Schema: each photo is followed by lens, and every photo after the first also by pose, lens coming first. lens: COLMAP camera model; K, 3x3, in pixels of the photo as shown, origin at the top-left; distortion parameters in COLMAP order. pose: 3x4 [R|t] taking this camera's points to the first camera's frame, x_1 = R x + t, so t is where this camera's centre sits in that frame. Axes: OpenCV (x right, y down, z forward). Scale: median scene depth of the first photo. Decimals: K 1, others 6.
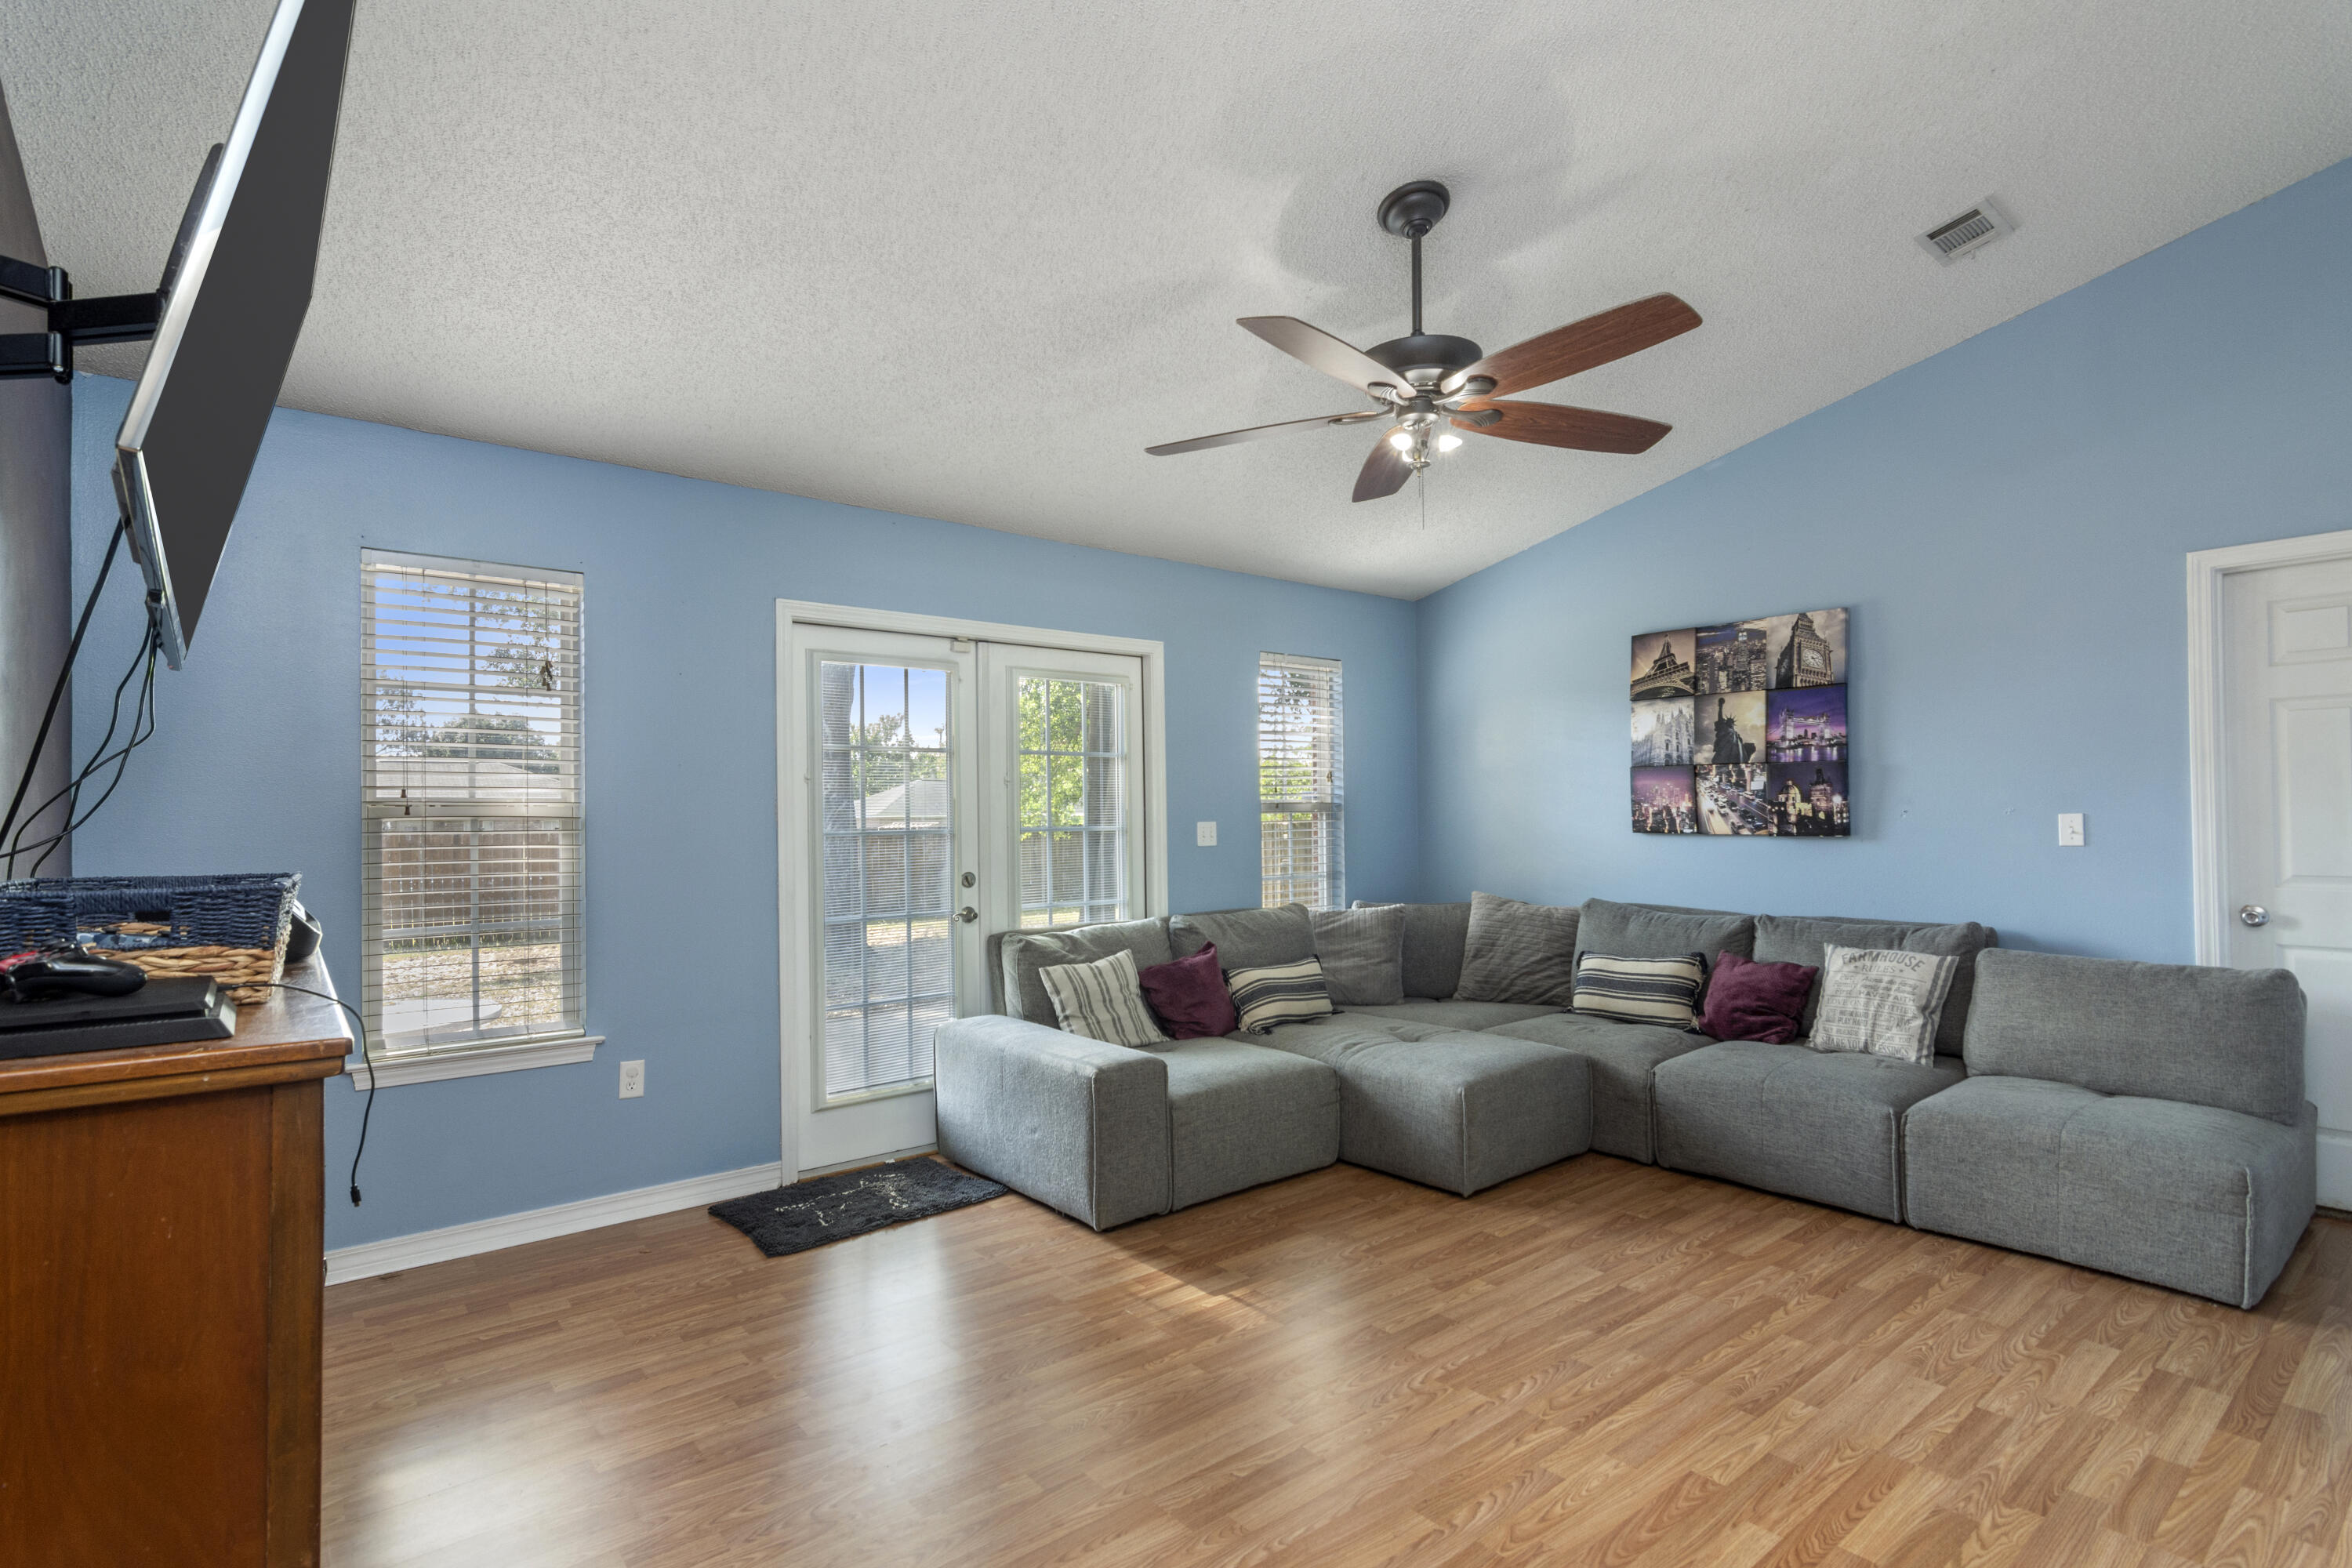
lens RADIAL K [[1149.9, 0, 1180.2], [0, 1149.9, 825.2], [0, 0, 1]] dist [-0.001274, -0.000130]
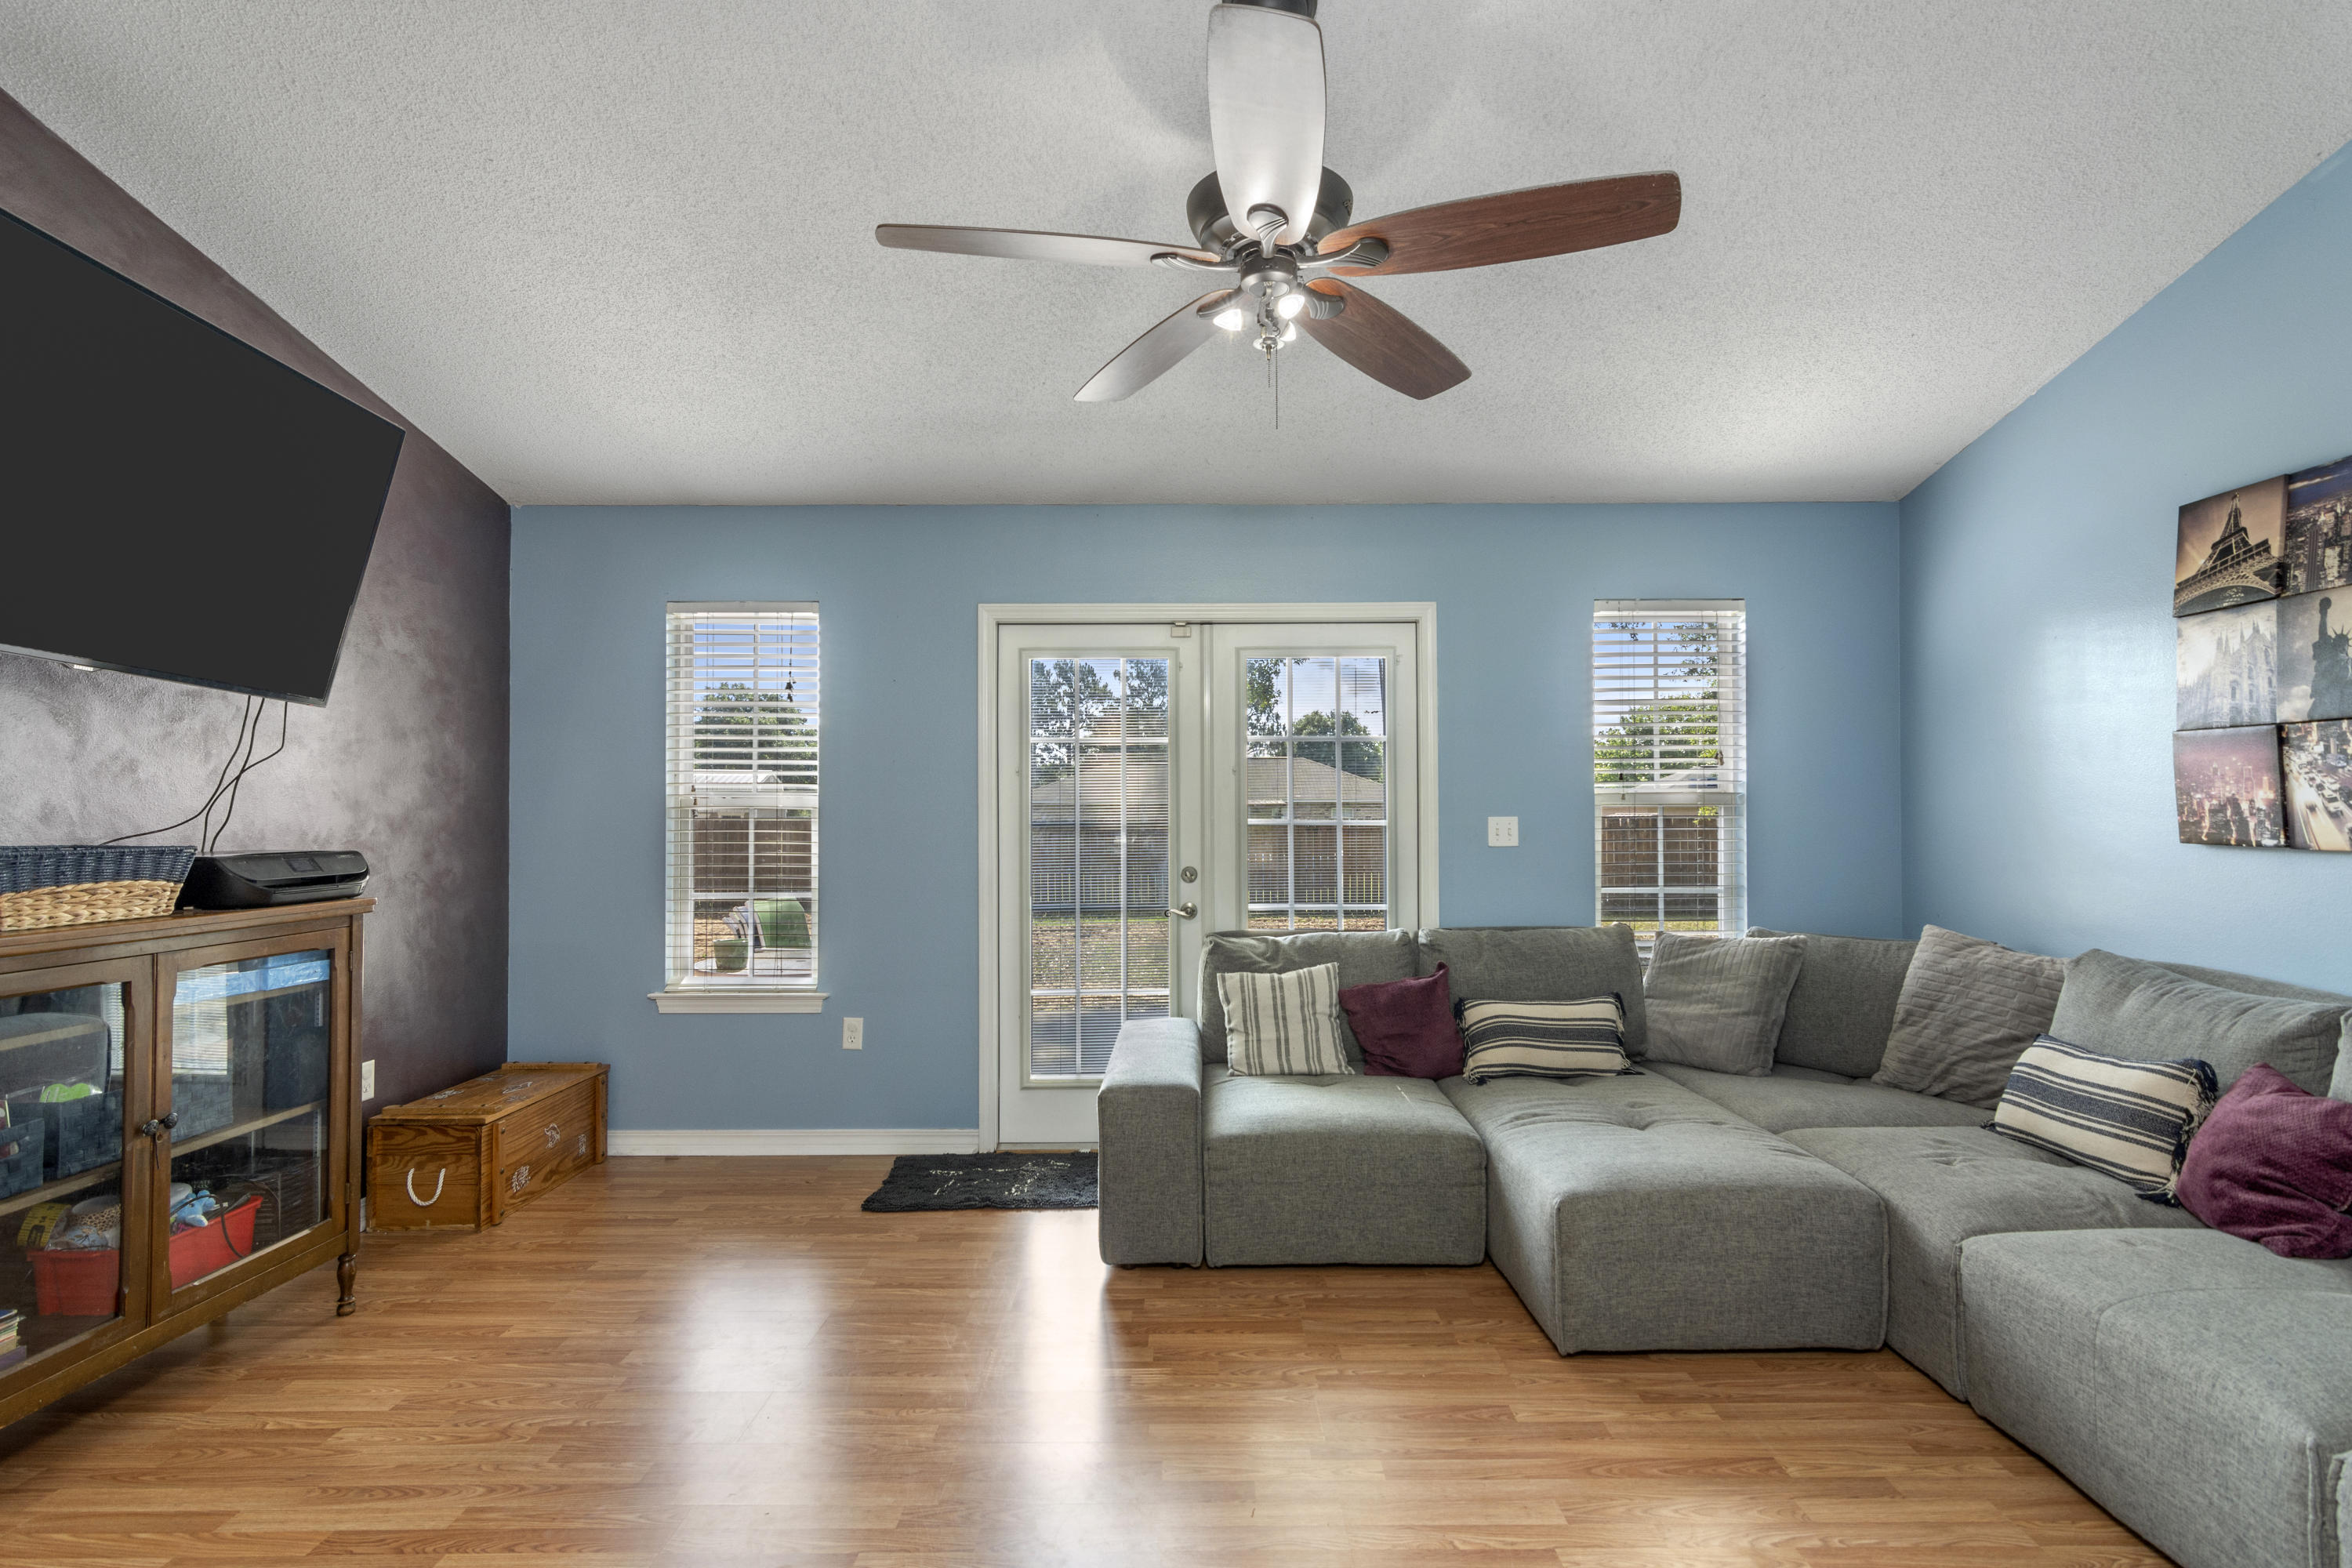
lens RADIAL K [[1161.1, 0, 1188.7], [0, 1161.1, 816.2], [0, 0, 1]] dist [-0.000563, 0.001209]
pose [[0.772444, 0.010430, -0.634998, 0.429797], [-0.009679, 0.999942, 0.004650, -0.005705], [0.635010, 0.002554, 0.772500, 0.253280]]
